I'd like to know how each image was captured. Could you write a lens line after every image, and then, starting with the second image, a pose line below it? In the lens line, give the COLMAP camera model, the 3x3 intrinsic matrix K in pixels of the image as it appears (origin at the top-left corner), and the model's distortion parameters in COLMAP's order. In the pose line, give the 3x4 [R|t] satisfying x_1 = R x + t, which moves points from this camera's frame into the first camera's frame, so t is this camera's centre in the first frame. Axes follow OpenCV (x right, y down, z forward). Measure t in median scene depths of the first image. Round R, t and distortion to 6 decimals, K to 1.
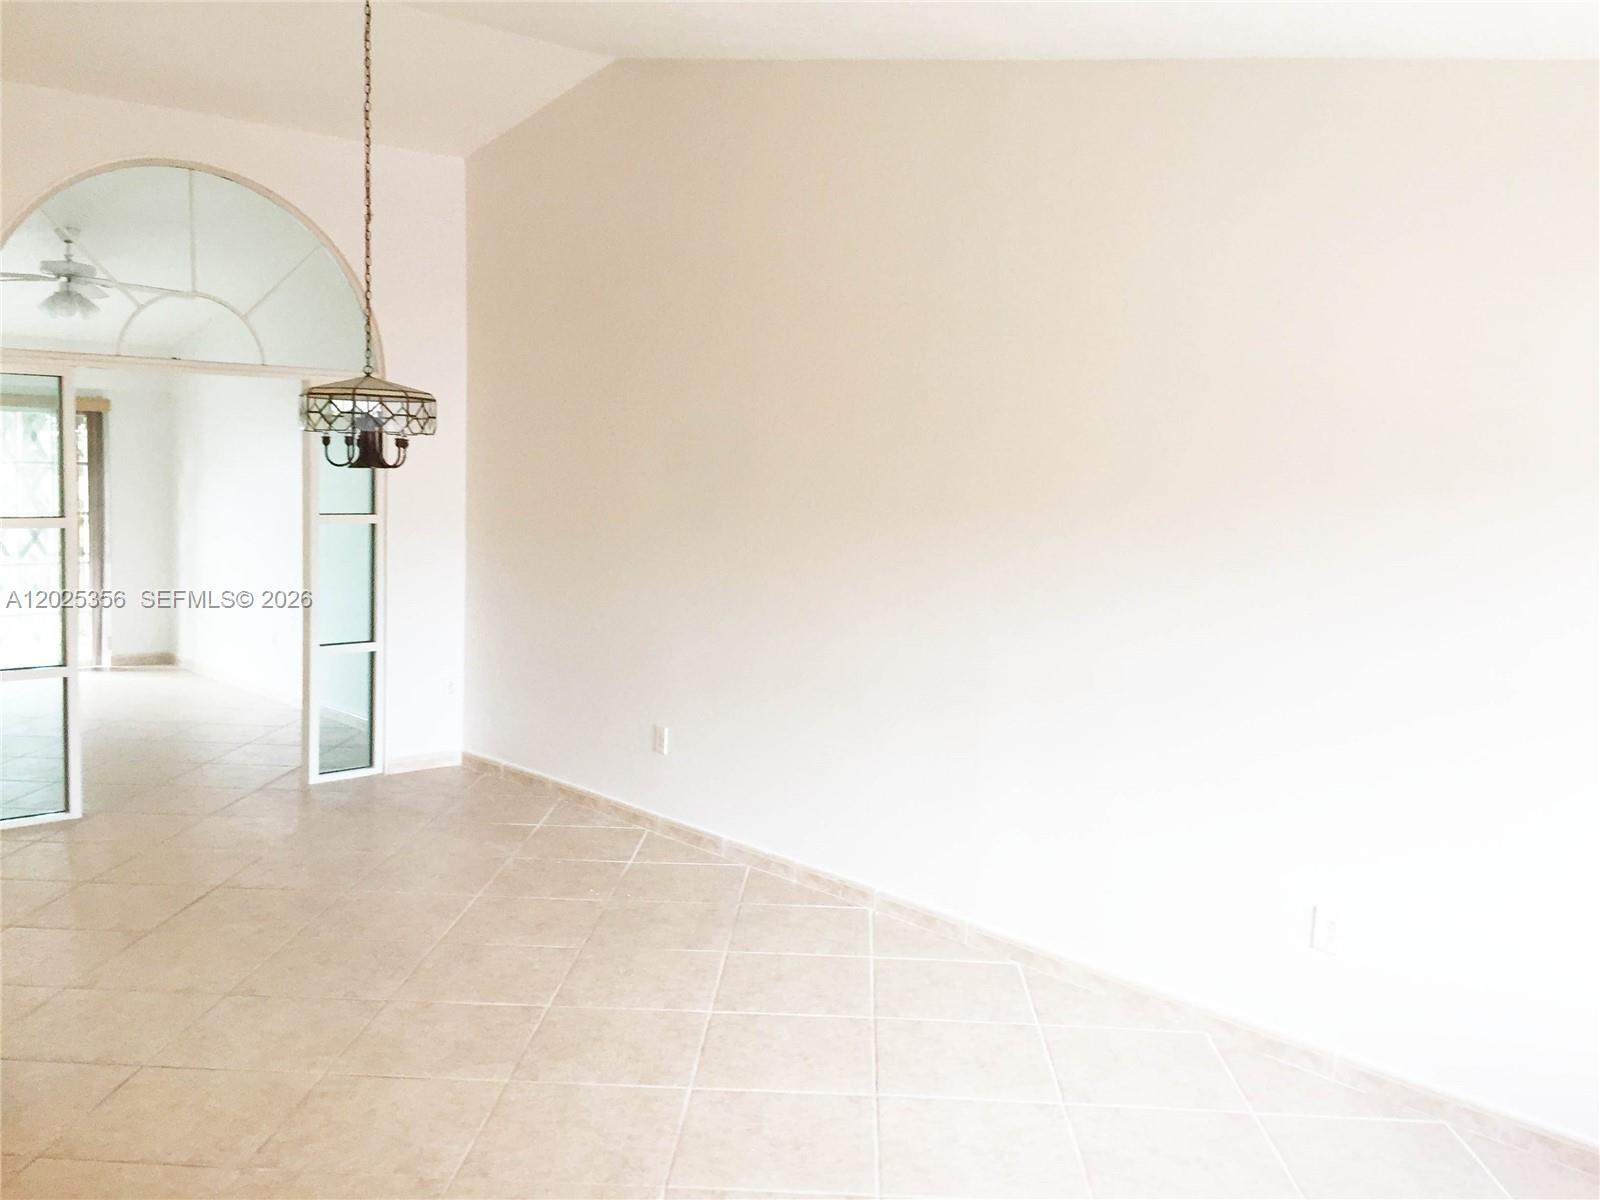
lens RADIAL K [[1387.3, 0, 800.0], [0, 1387.3, 600.0], [0, 0, 1]] dist [0.089773, -0.134354]
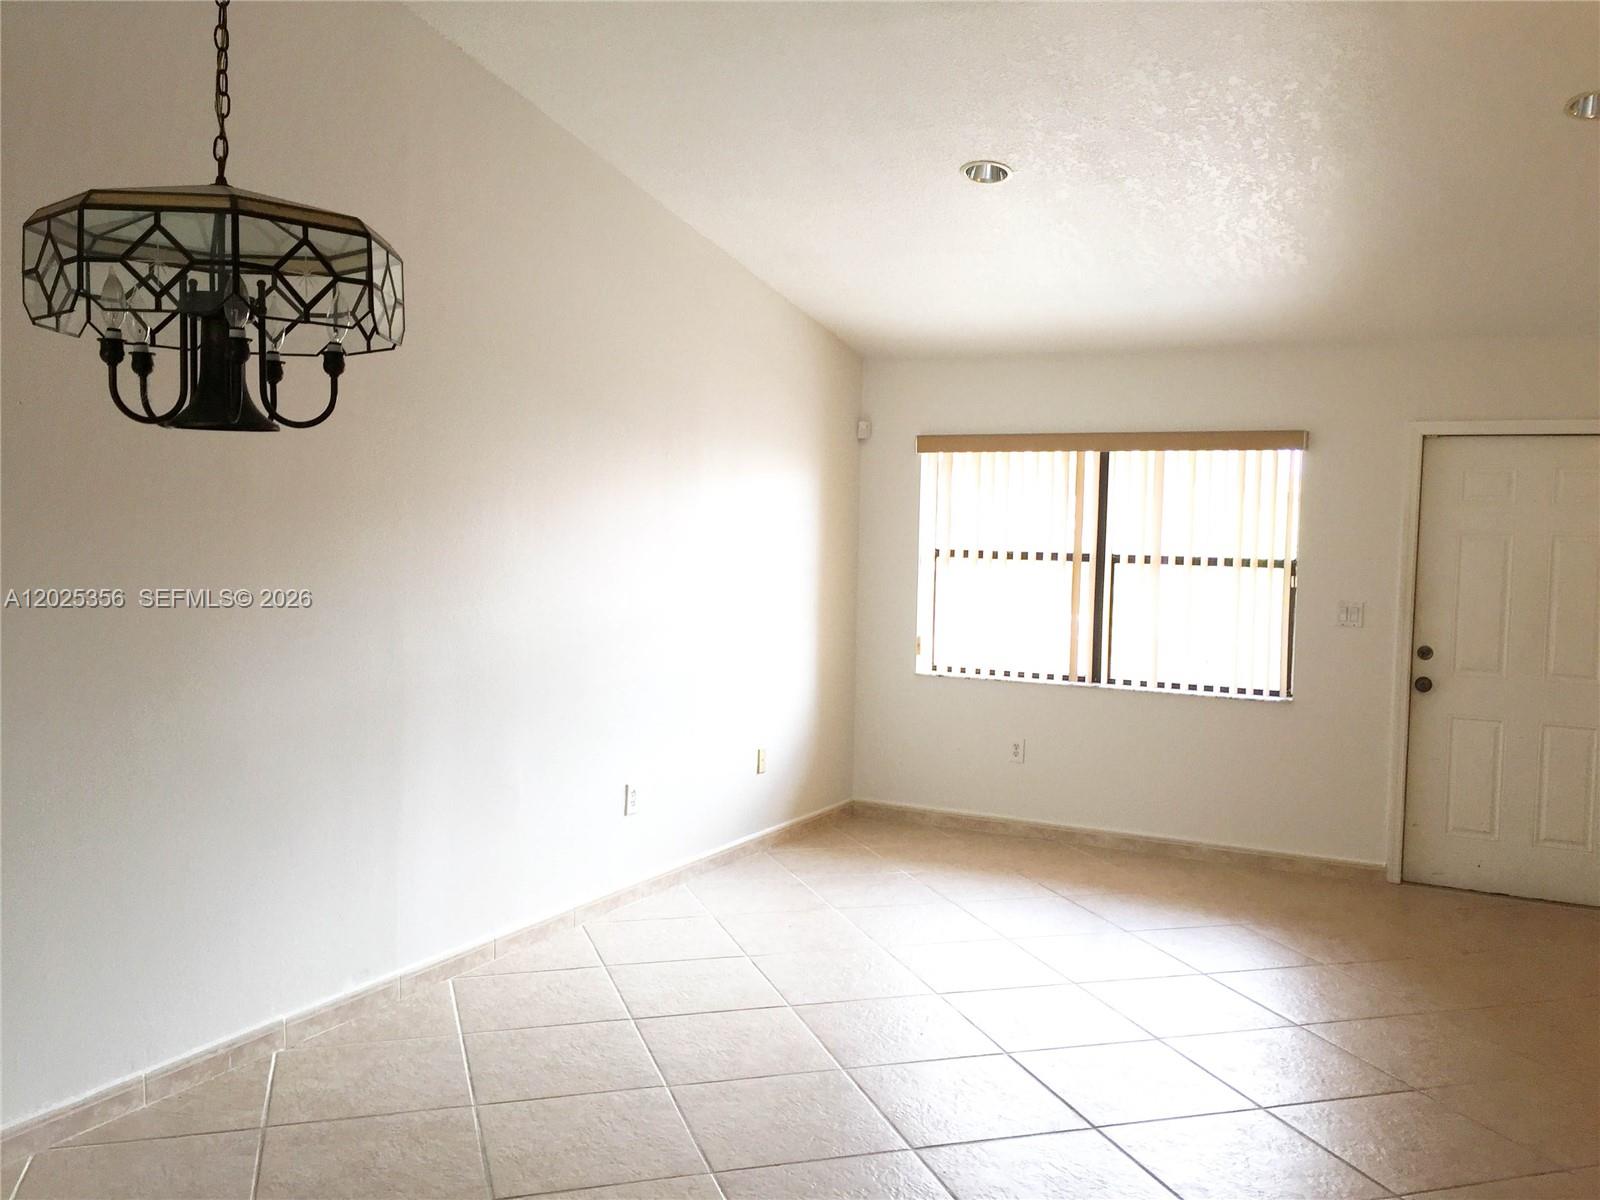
lens RADIAL K [[1404.8, 0, 800.0], [0, 1404.8, 600.0], [0, 0, 1]] dist [0.083649, -0.126729]
pose [[-0.259994, -0.107557, 0.959601, -0.701429], [0.097567, 0.985765, 0.136924, -0.081067], [-0.960668, 0.129225, -0.245799, 0.903804]]
